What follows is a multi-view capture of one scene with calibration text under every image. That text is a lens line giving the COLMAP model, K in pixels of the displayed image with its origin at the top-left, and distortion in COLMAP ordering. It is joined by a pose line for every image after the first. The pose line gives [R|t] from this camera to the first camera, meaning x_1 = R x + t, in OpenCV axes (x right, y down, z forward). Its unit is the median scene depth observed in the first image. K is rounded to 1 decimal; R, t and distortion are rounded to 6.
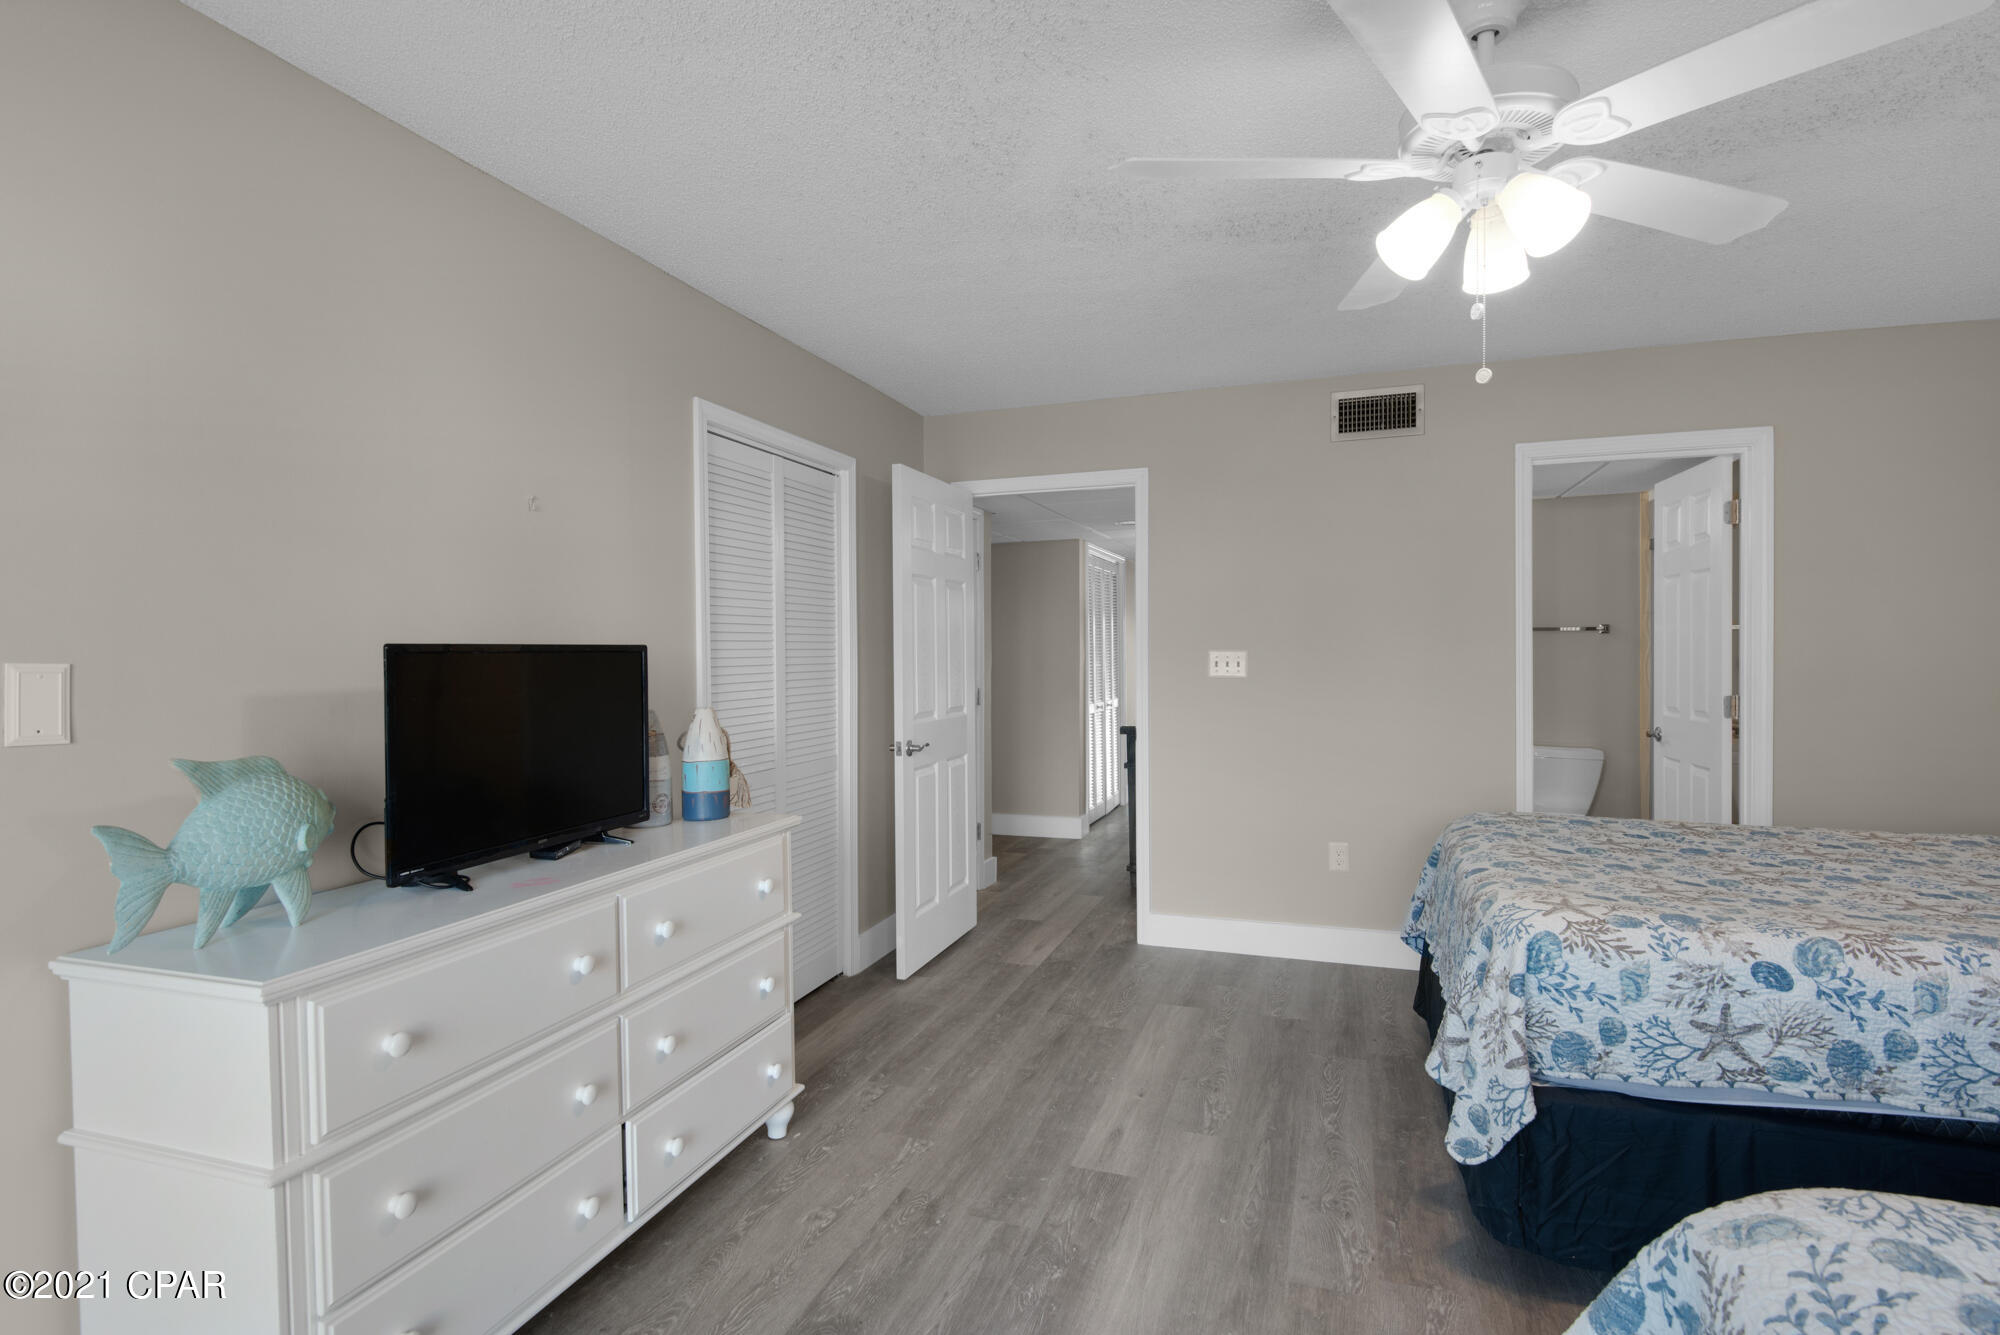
lens RADIAL K [[971.3, 0, 985.2], [0, 971.3, 667.5], [0, 0, 1]] dist [0.005442, -0.004009]
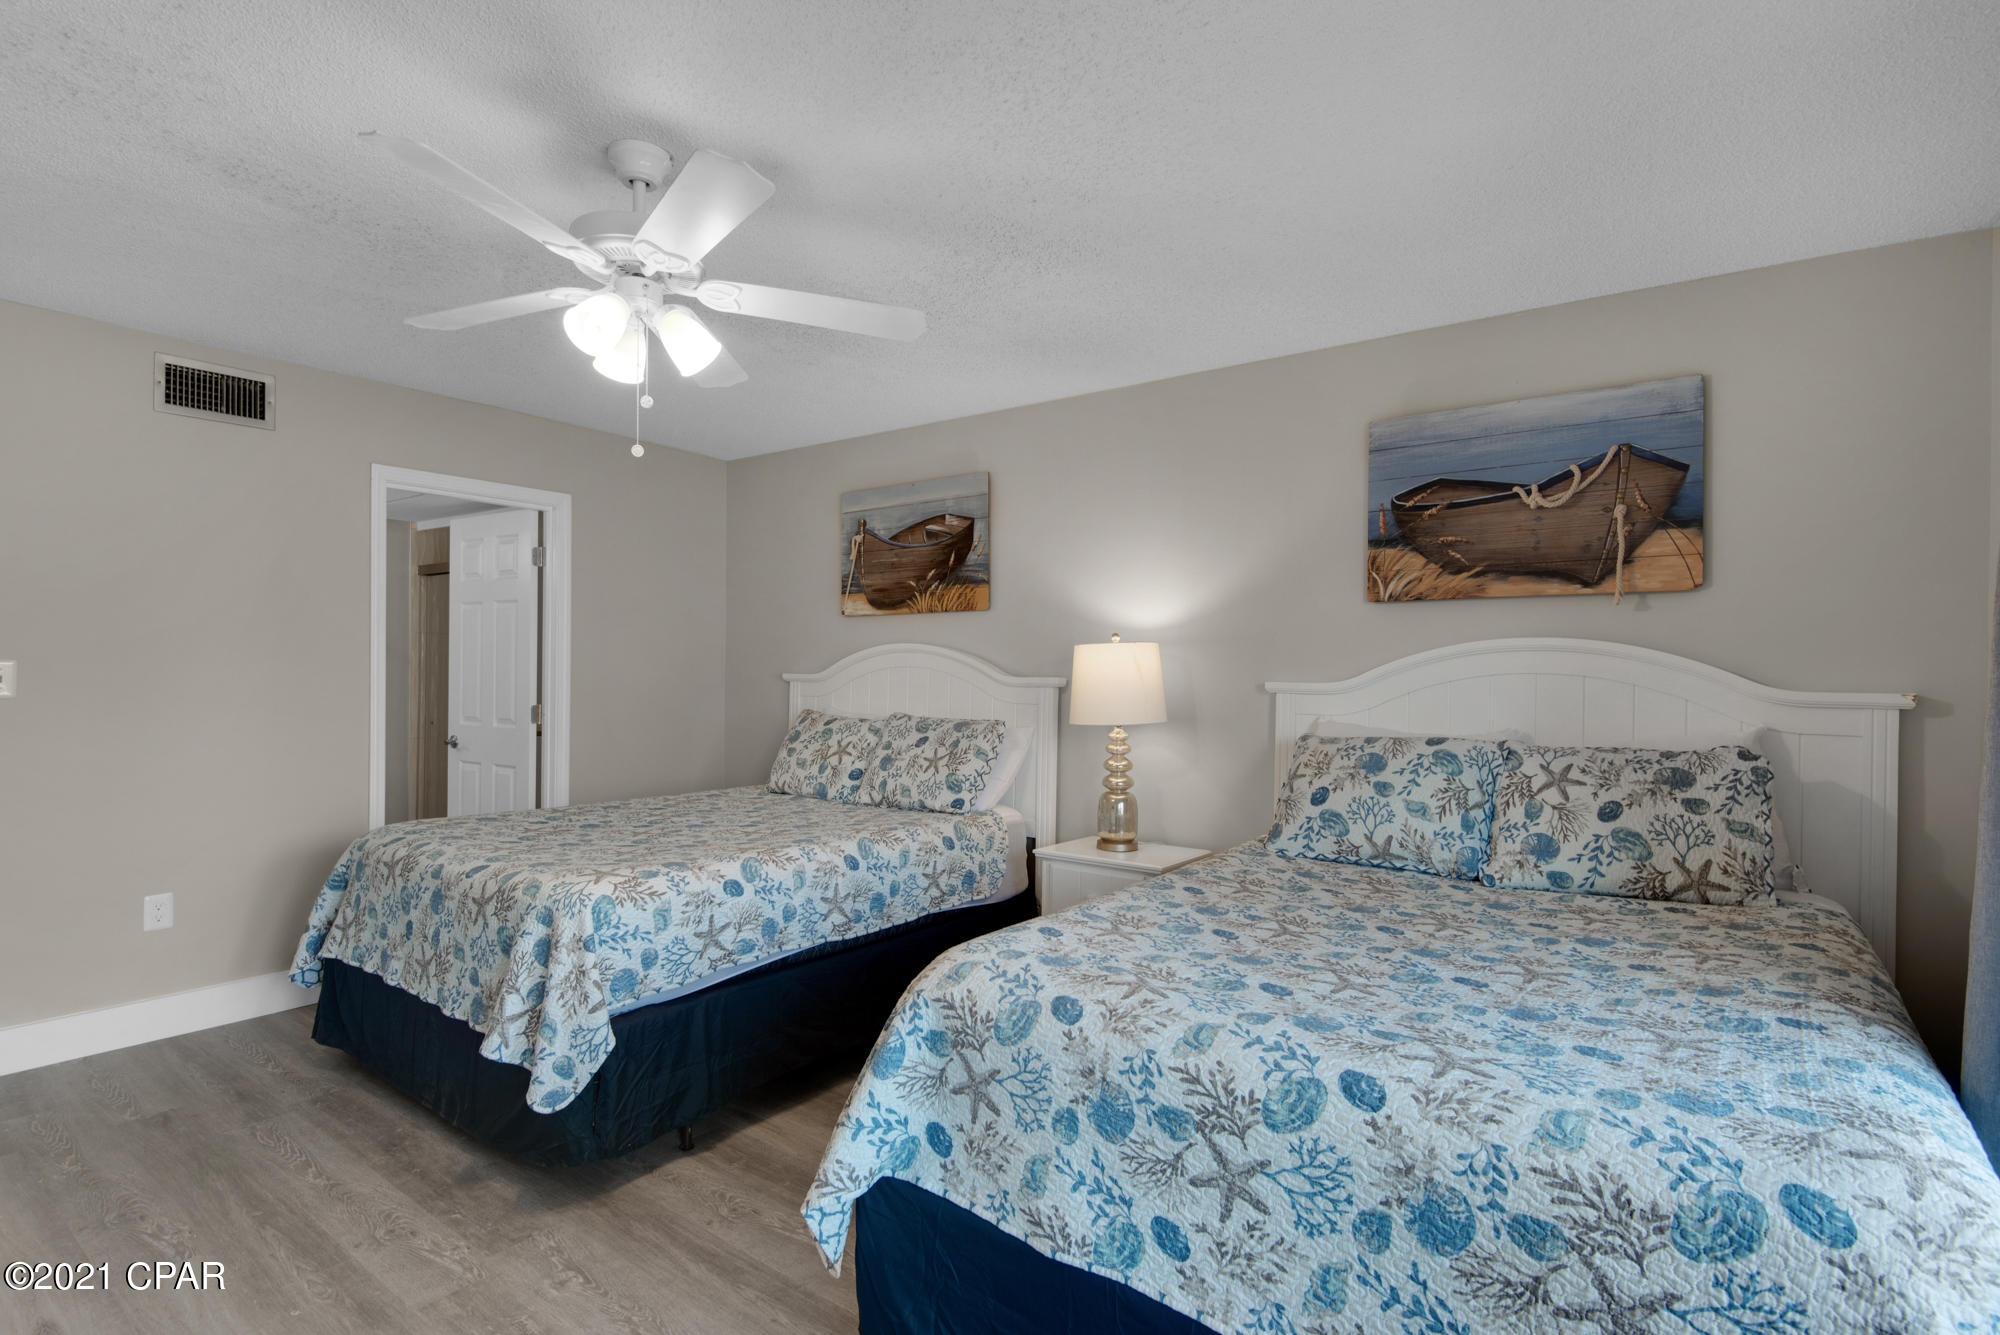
lens RADIAL K [[971.3, 0, 982.6], [0, 971.3, 669.1], [0, 0, 1]] dist [0.005442, -0.004009]
pose [[0.320024, 0.009585, 0.947361, -0.458582], [0.003444, 0.999930, -0.011280, -0.000839], [-0.947403, 0.006873, 0.319969, 0.149545]]
